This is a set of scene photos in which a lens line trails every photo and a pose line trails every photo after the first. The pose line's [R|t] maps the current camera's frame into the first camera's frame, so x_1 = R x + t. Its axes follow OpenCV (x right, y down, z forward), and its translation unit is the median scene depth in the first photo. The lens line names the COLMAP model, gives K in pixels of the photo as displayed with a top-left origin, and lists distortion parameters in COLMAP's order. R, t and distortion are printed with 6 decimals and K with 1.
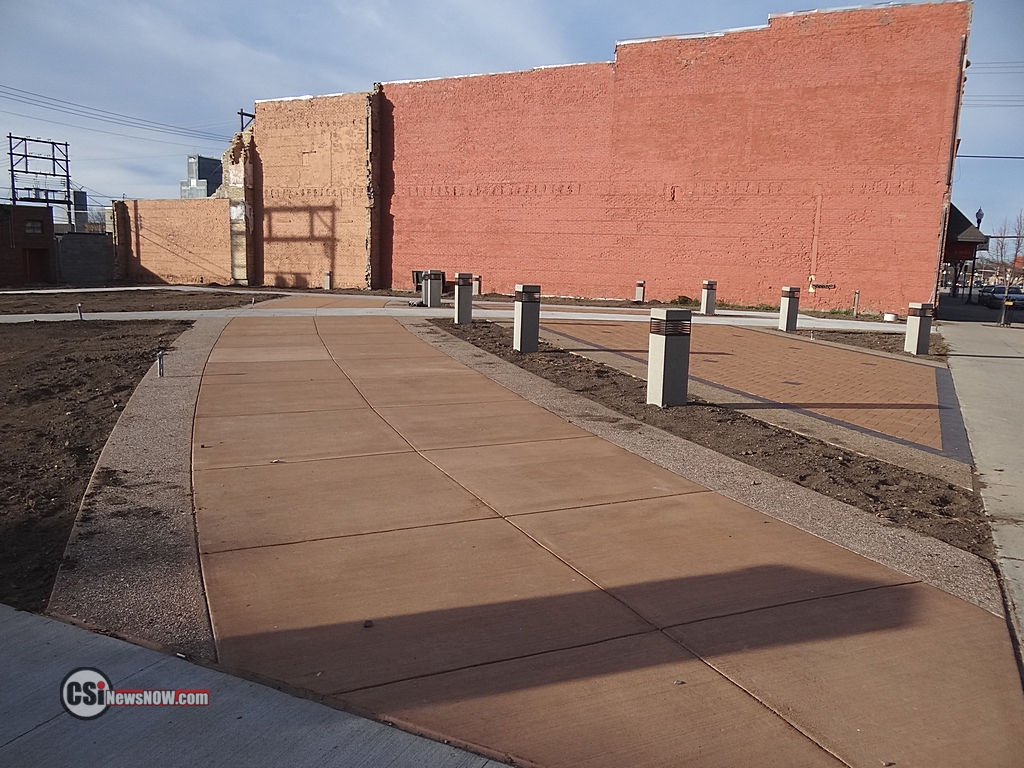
lens RADIAL K [[802.1, 0, 512.5], [0, 802.1, 383.1], [0, 0, 1]] dist [-0.011780, 0.007269]
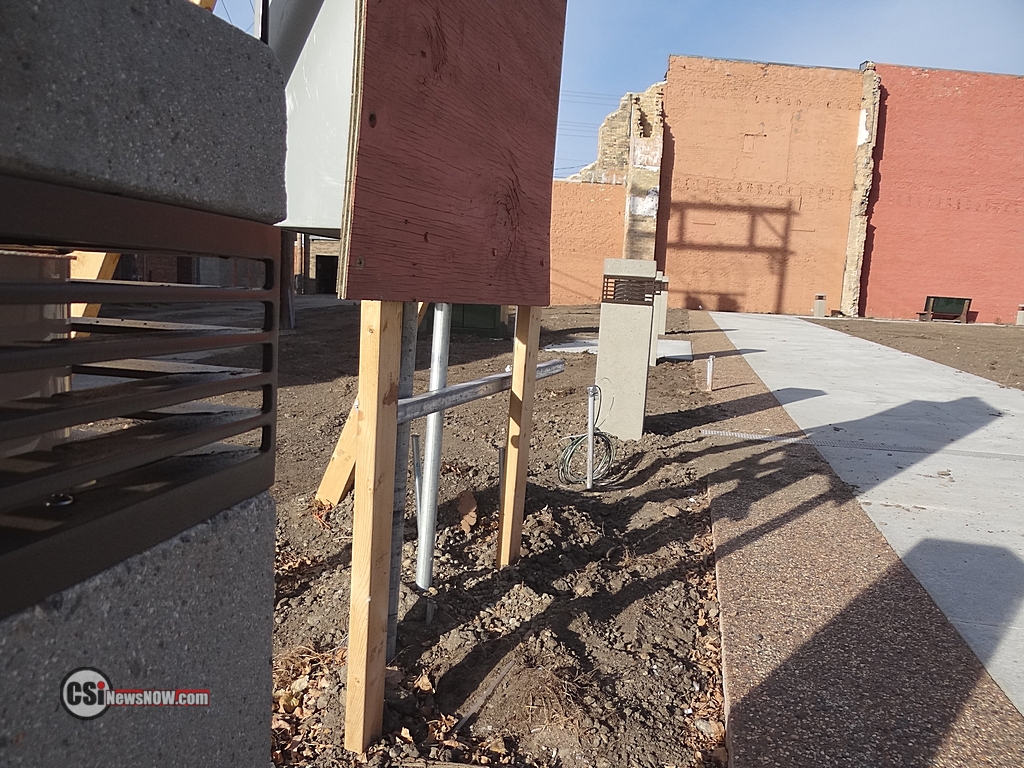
lens RADIAL K [[802.1, 0, 510.2], [0, 802.1, 376.5], [0, 0, 1]] dist [-0.011780, 0.007269]
pose [[0.859952, -0.031561, 0.509399, -0.839763], [0.041828, 0.999087, -0.008713, -0.064178], [-0.508658, 0.028800, 0.860487, 0.477294]]
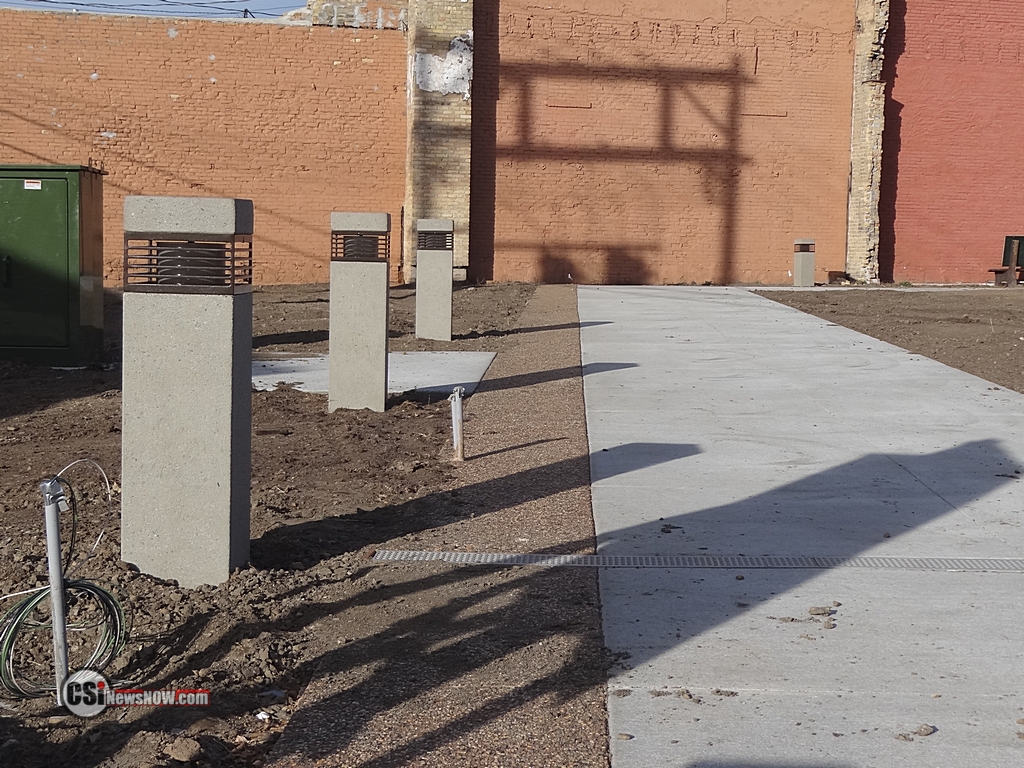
lens RADIAL K [[1677.9, 0, 515.8], [0, 1677.9, 383.2], [0, 0, 1]] dist [0.021369, 0.000000]
pose [[0.756653, -0.060017, 0.651056, -0.823673], [0.099287, 0.994777, -0.023687, -0.064034], [-0.646234, 0.082564, 0.758660, 0.469374]]
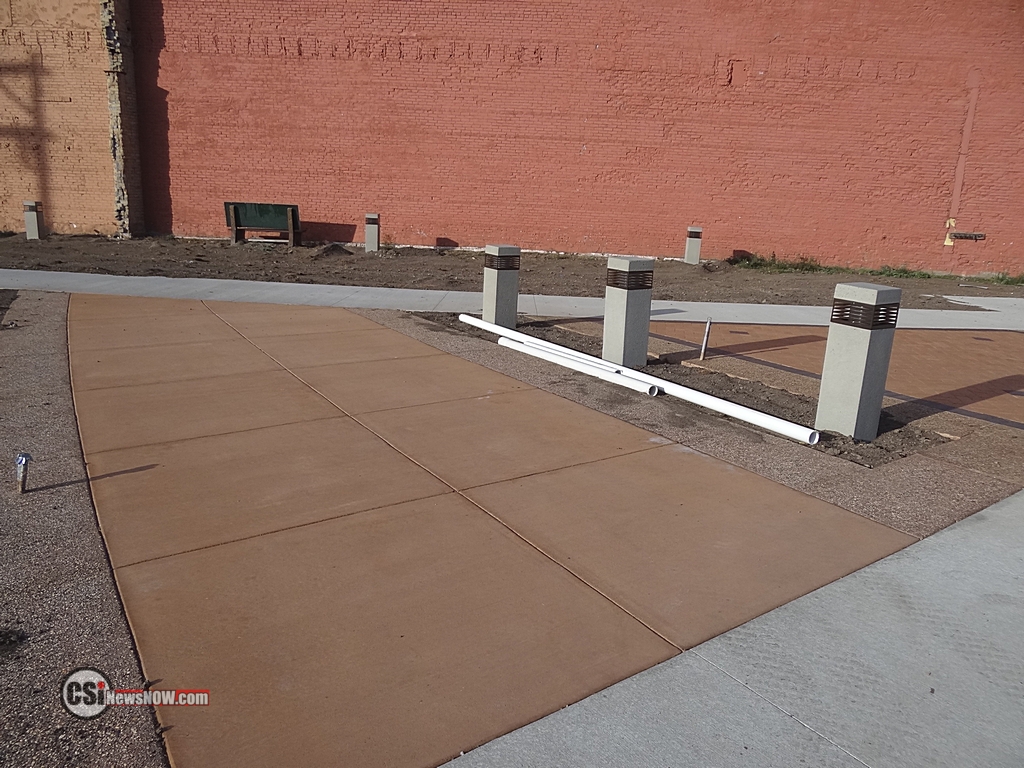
lens RADIAL K [[802.1, 0, 485.0], [0, 802.1, 378.8], [0, 0, 1]] dist [-0.011780, 0.007269]
pose [[0.927887, -0.080390, 0.364093, -0.157716], [0.039143, 0.992087, 0.119294, -0.076833], [-0.370802, -0.096439, 0.923691, 0.421028]]
